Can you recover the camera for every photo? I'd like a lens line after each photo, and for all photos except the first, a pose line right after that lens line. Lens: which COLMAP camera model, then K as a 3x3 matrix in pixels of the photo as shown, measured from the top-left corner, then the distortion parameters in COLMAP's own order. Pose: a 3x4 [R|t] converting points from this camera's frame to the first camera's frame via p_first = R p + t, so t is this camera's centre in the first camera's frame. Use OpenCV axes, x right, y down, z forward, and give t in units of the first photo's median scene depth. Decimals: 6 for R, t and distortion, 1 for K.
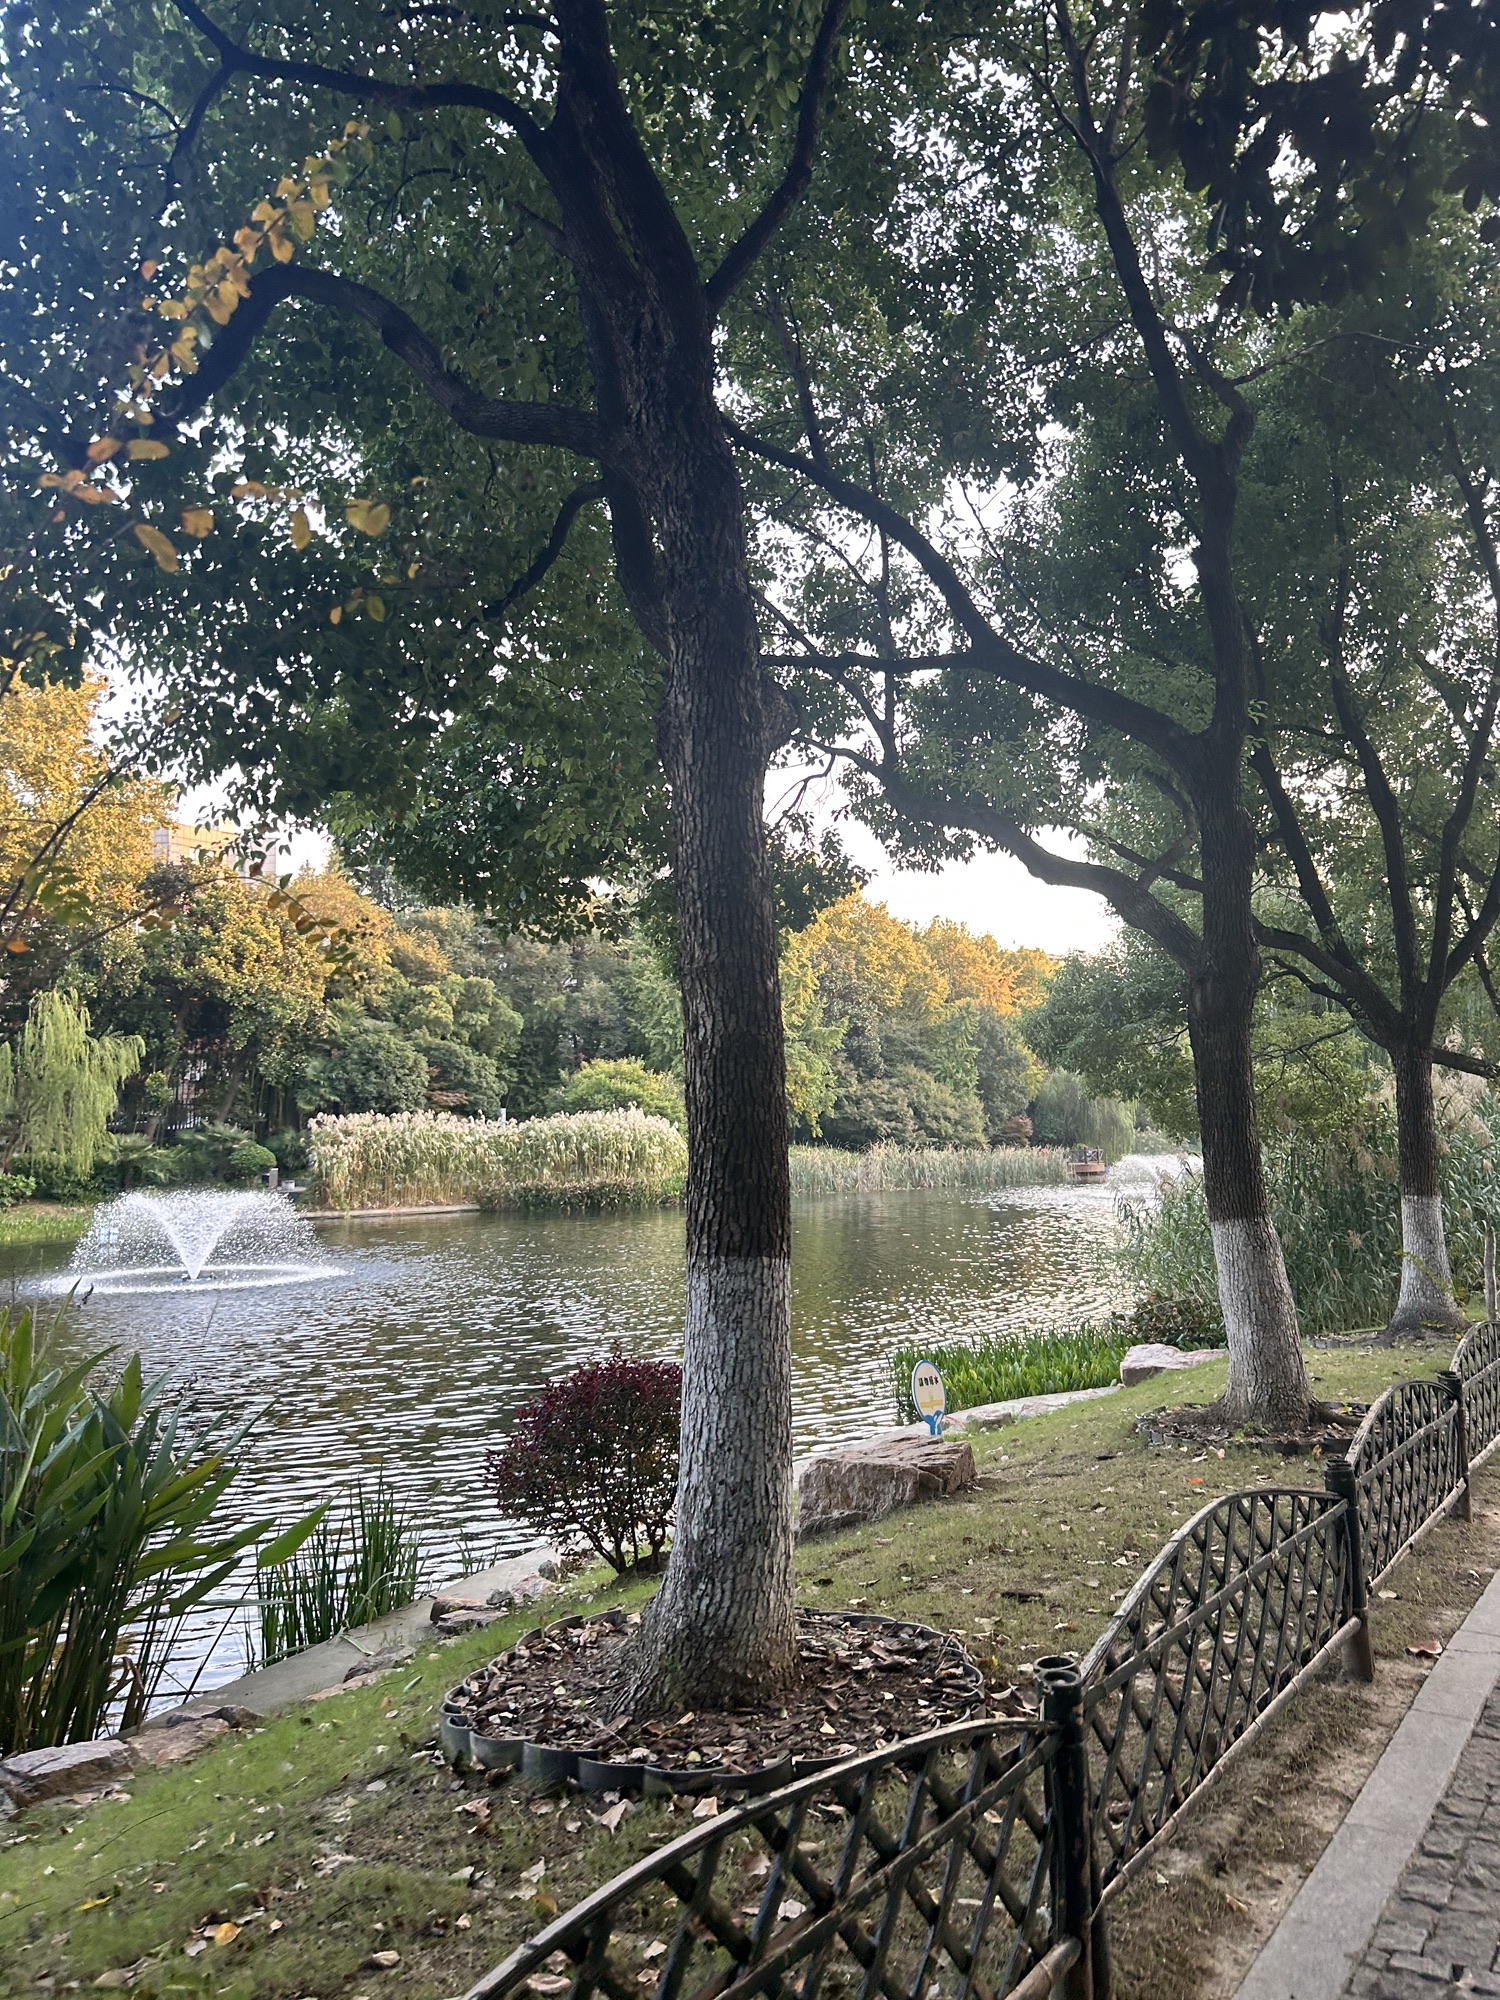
lens RADIAL K [[1512.6, 0, 739.8], [0, 1512.6, 998.7], [0, 0, 1]] dist [0.060655, -0.082289]
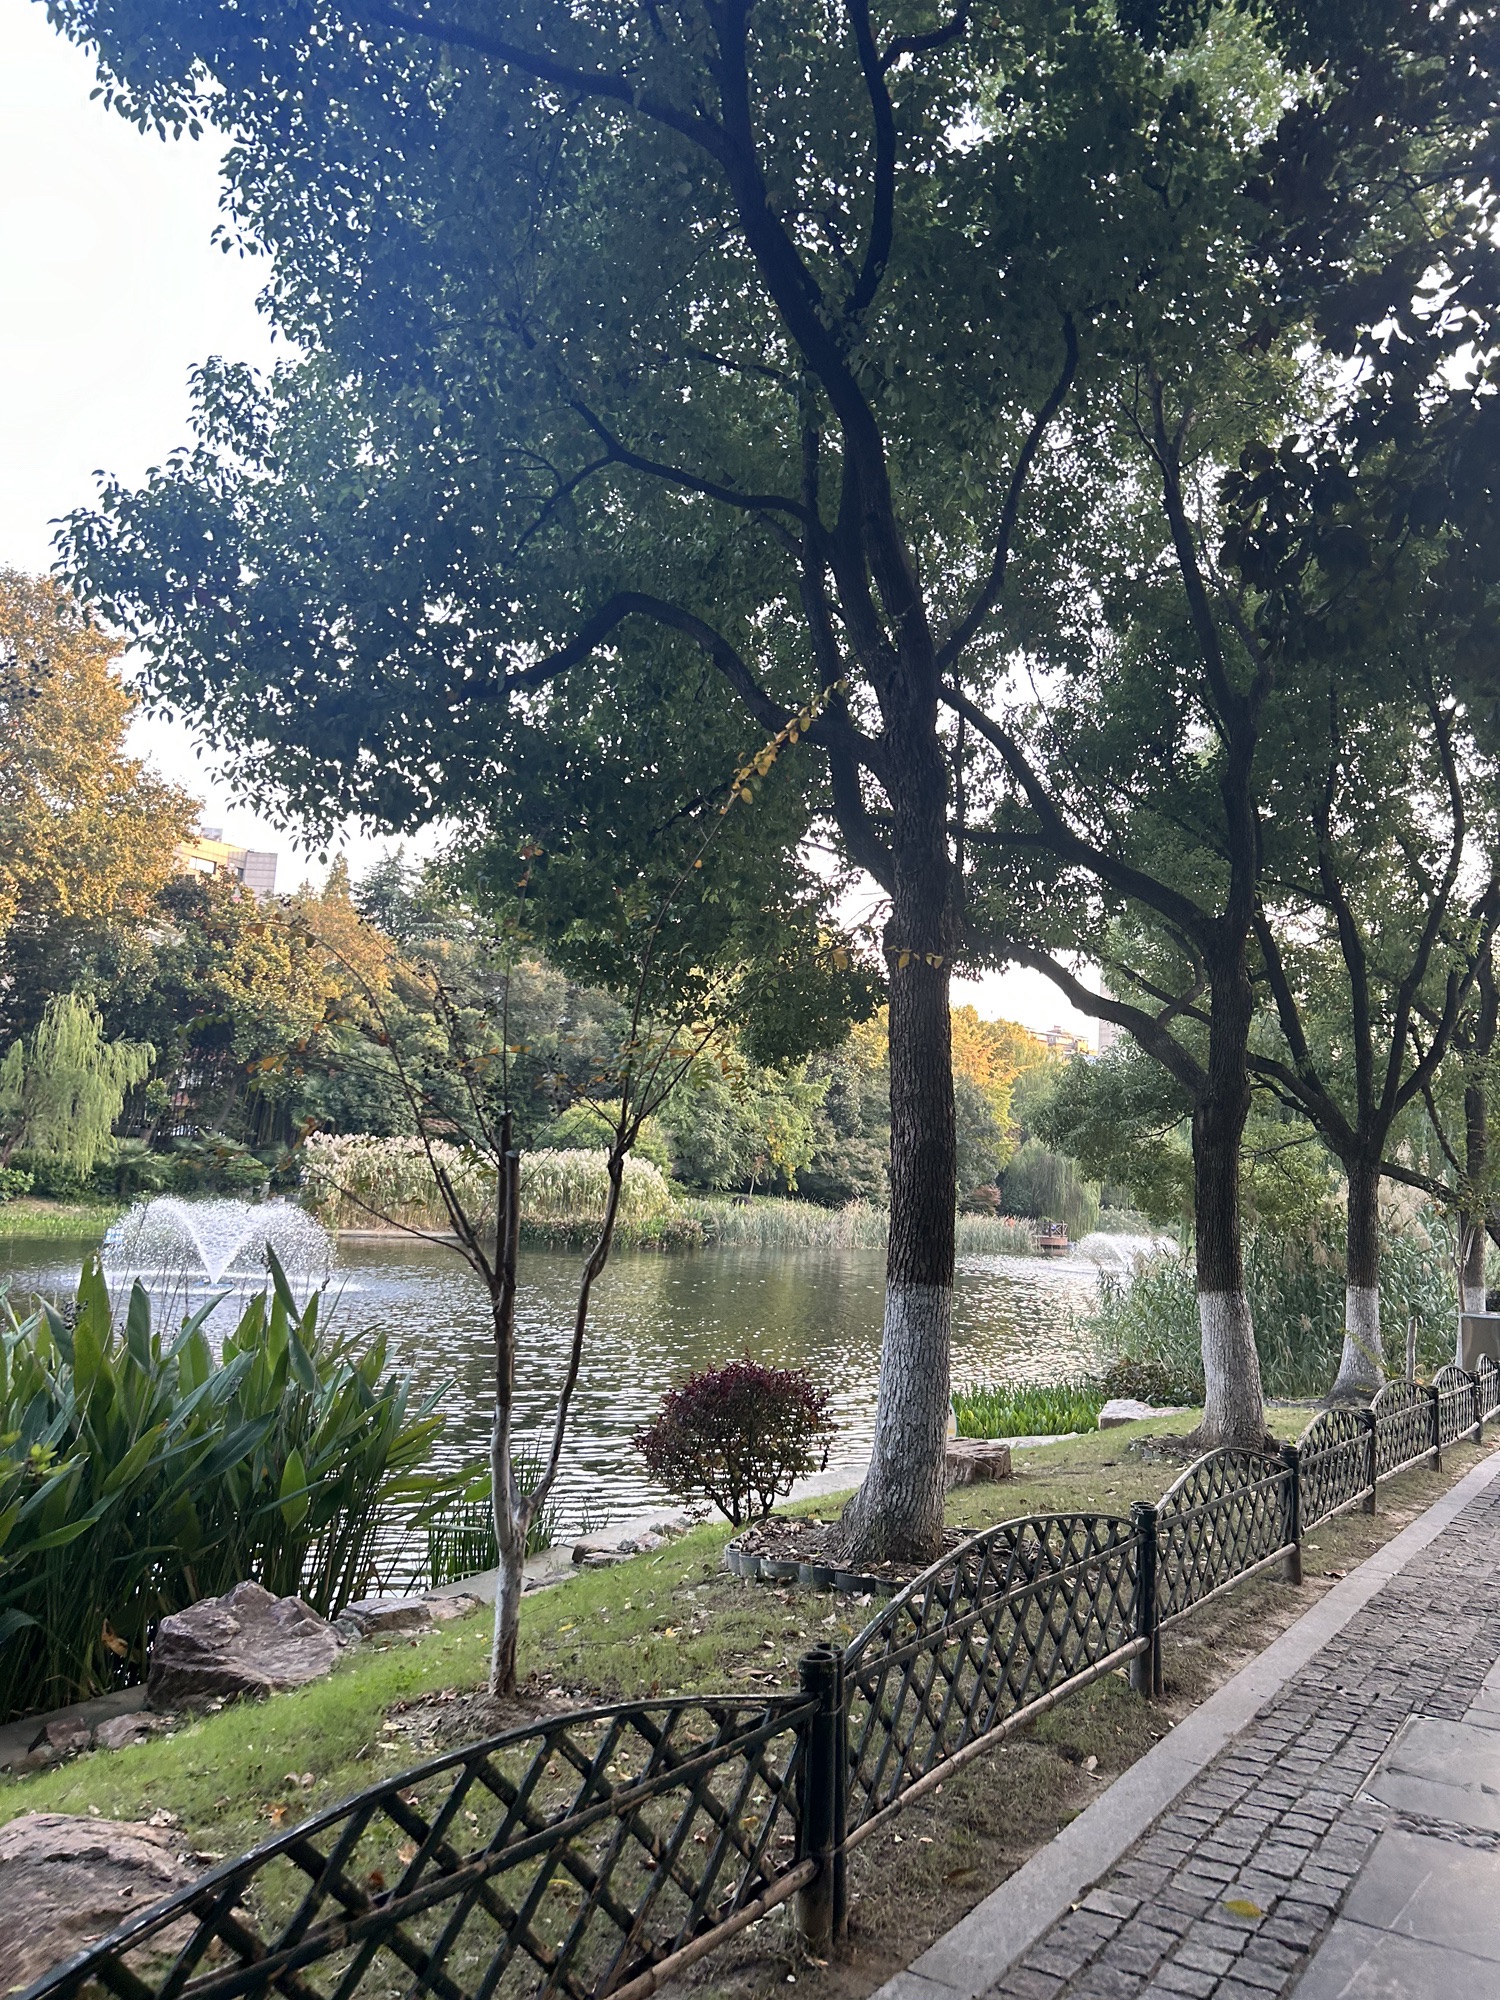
lens RADIAL K [[1549.4, 0, 750.0], [0, 1549.4, 1000.0], [0, 0, 1]] dist [0.069687, -0.092234]
pose [[0.996382, 0.079295, 0.030570, -0.024958], [-0.078443, 0.996522, -0.028123, -0.006516], [-0.032694, 0.025623, 0.999137, -0.061137]]
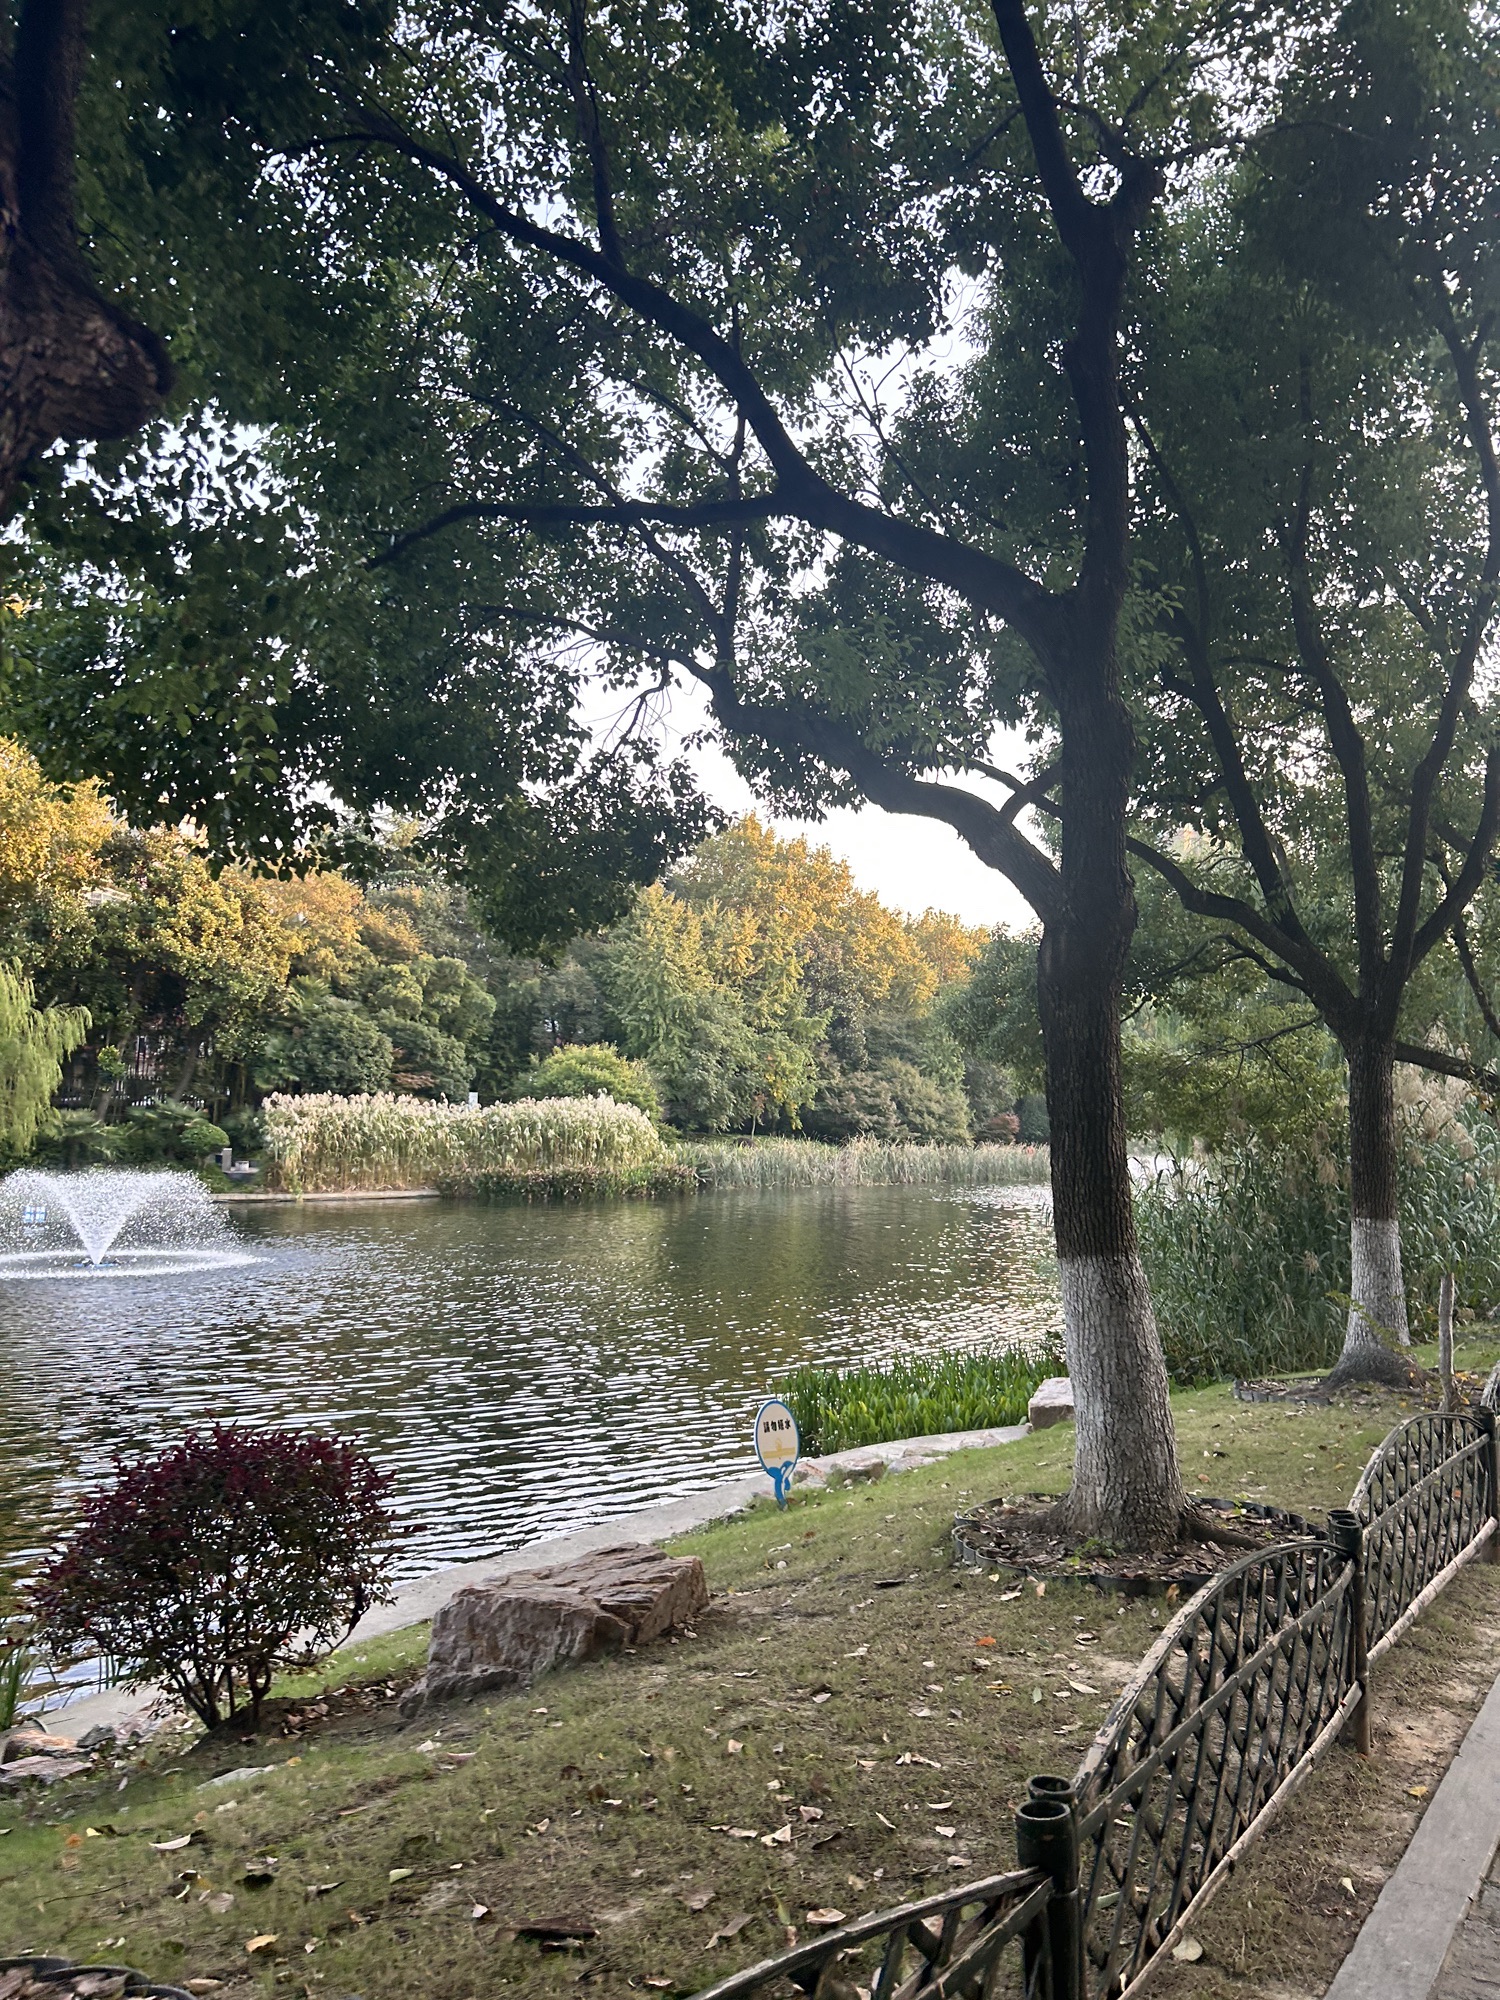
lens RADIAL K [[1485.6, 0, 746.7], [0, 1485.6, 1011.9], [0, 0, 1]] dist [0.059798, -0.077140]
pose [[0.999709, 0.023217, -0.006558, 0.029659], [-0.023125, 0.999638, 0.013732, 0.003920], [0.006875, -0.013577, 0.999884, 0.051229]]
